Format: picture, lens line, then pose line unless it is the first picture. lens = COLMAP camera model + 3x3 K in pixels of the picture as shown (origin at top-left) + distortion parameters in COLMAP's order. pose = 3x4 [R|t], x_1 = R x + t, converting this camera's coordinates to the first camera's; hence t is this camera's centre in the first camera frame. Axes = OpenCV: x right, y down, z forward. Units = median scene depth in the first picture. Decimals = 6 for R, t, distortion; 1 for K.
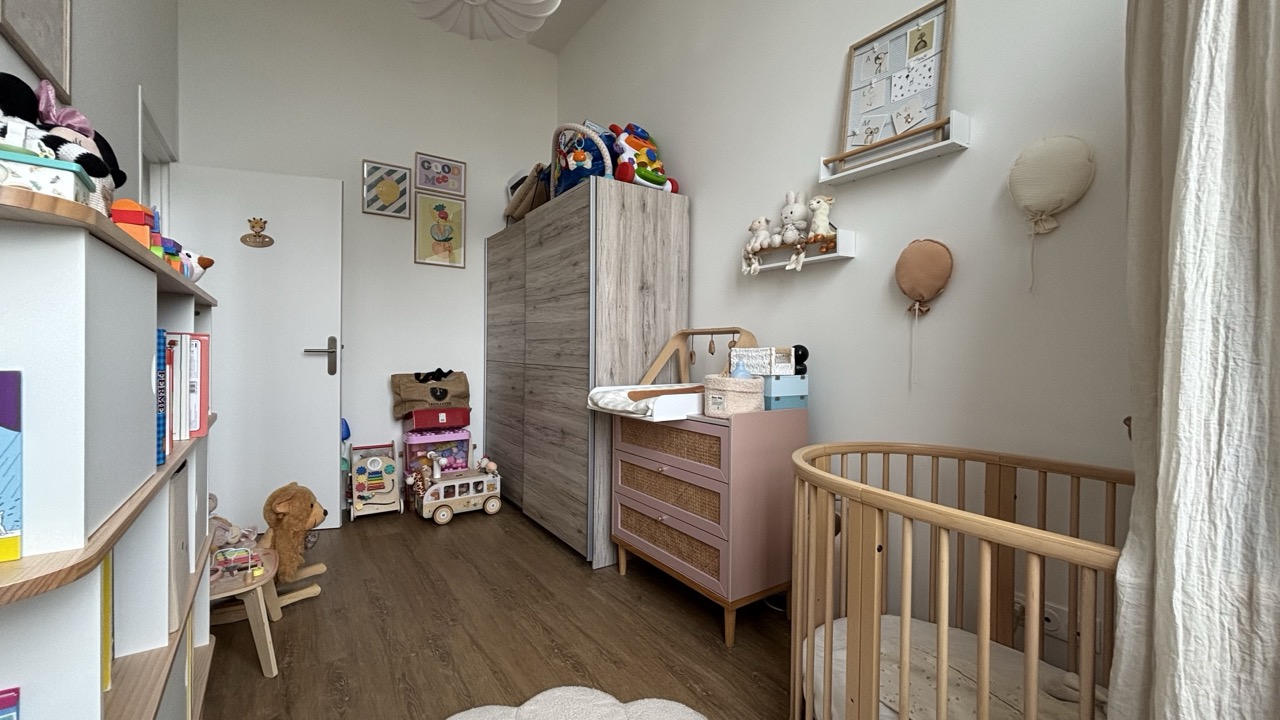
lens RADIAL K [[503.9, 0, 637.5], [0, 503.9, 356.9], [0, 0, 1]] dist [-0.000402, -0.000063]
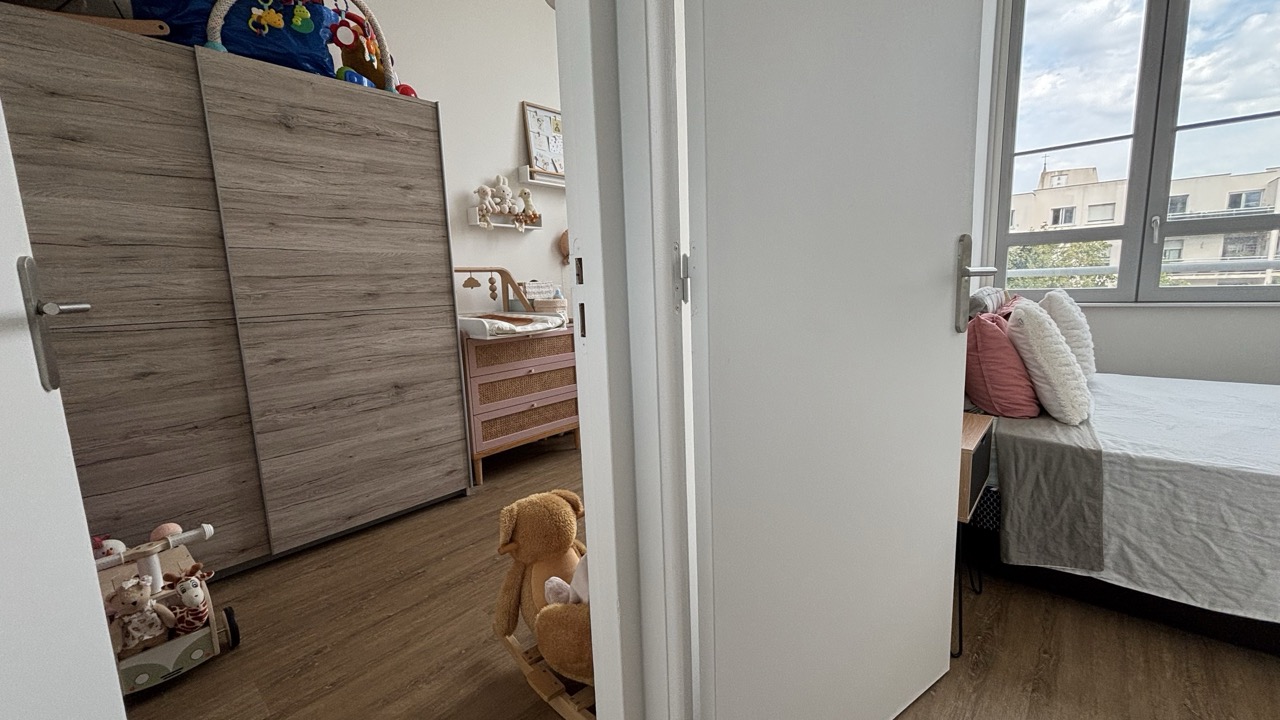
lens RADIAL K [[503.9, 0, 637.9], [0, 503.9, 357.0], [0, 0, 1]] dist [-0.000402, -0.000063]
pose [[-0.233173, -0.151472, 0.960566, -1.187666], [0.033293, 0.985971, 0.163560, -0.028299], [-0.971865, 0.070118, -0.224859, 0.900056]]
